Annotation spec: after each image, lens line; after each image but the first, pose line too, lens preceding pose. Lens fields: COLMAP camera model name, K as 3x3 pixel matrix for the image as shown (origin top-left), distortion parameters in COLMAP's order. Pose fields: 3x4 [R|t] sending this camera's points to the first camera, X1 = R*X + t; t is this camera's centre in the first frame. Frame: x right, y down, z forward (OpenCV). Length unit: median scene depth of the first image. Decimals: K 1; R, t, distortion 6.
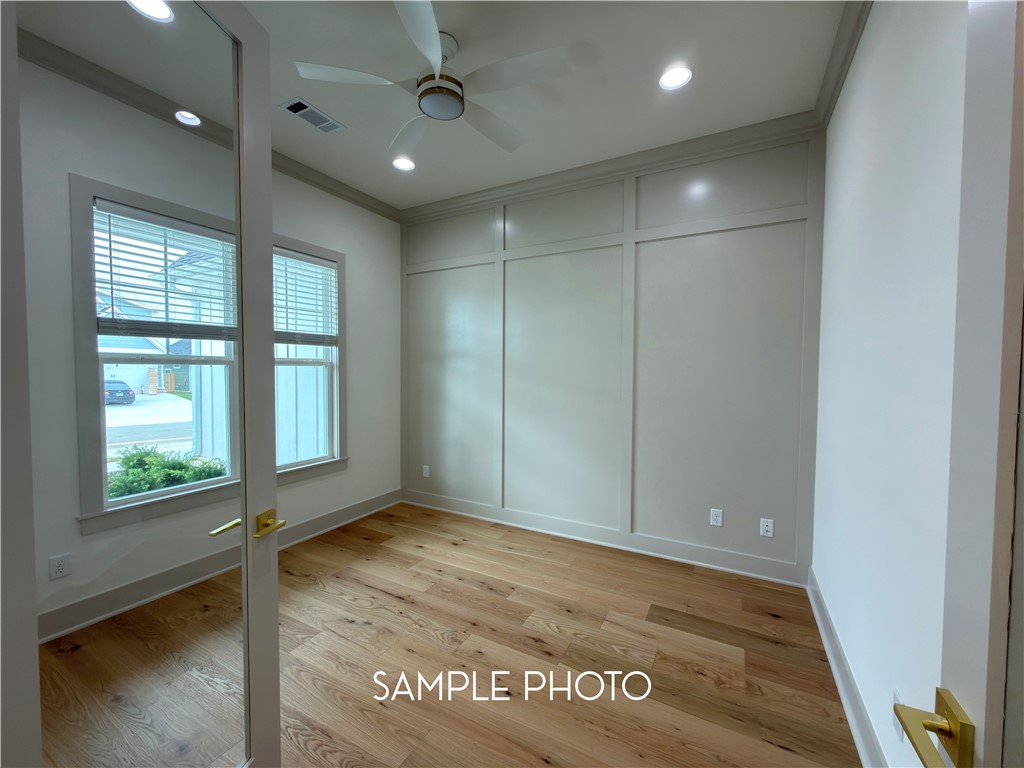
lens RADIAL K [[408.3, 0, 513.9], [0, 408.3, 383.9], [0, 0, 1]] dist [0.001064, -0.000136]
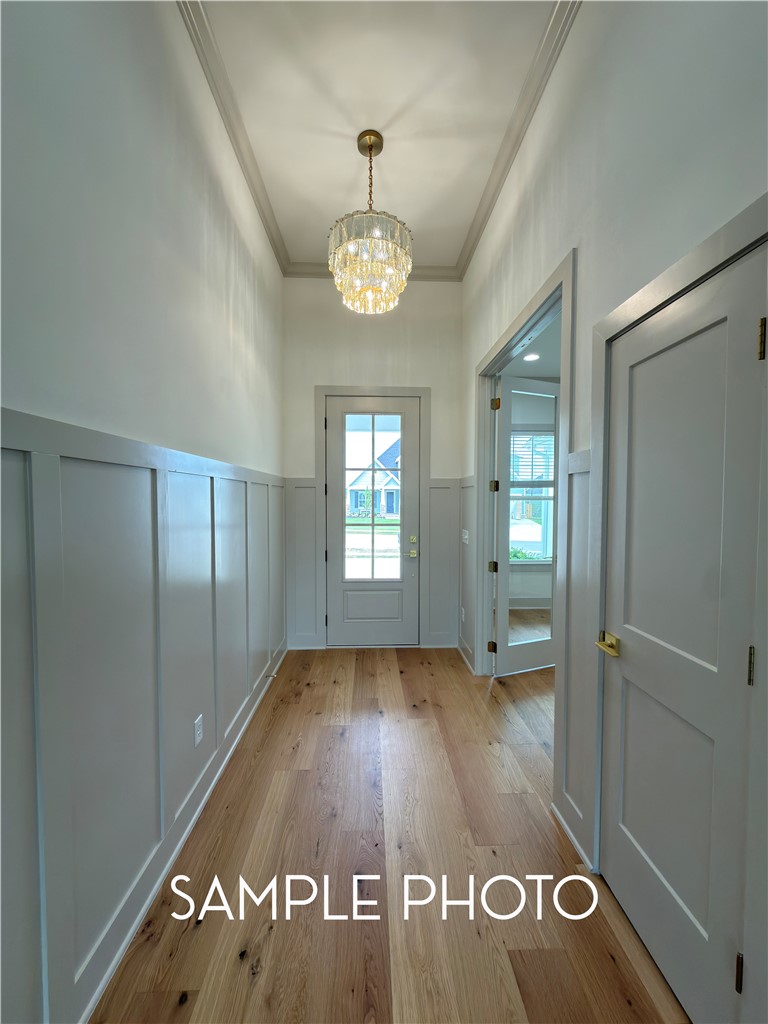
lens RADIAL K [[408.3, 0, 384.0], [0, 408.3, 513.9], [0, 0, 1]] dist [0.001064, -0.000136]
pose [[0.508023, 0.032063, -0.860747, 0.554789], [-0.037947, 0.999170, 0.014823, 0.019090], [0.860507, 0.025132, 0.508818, -0.698010]]
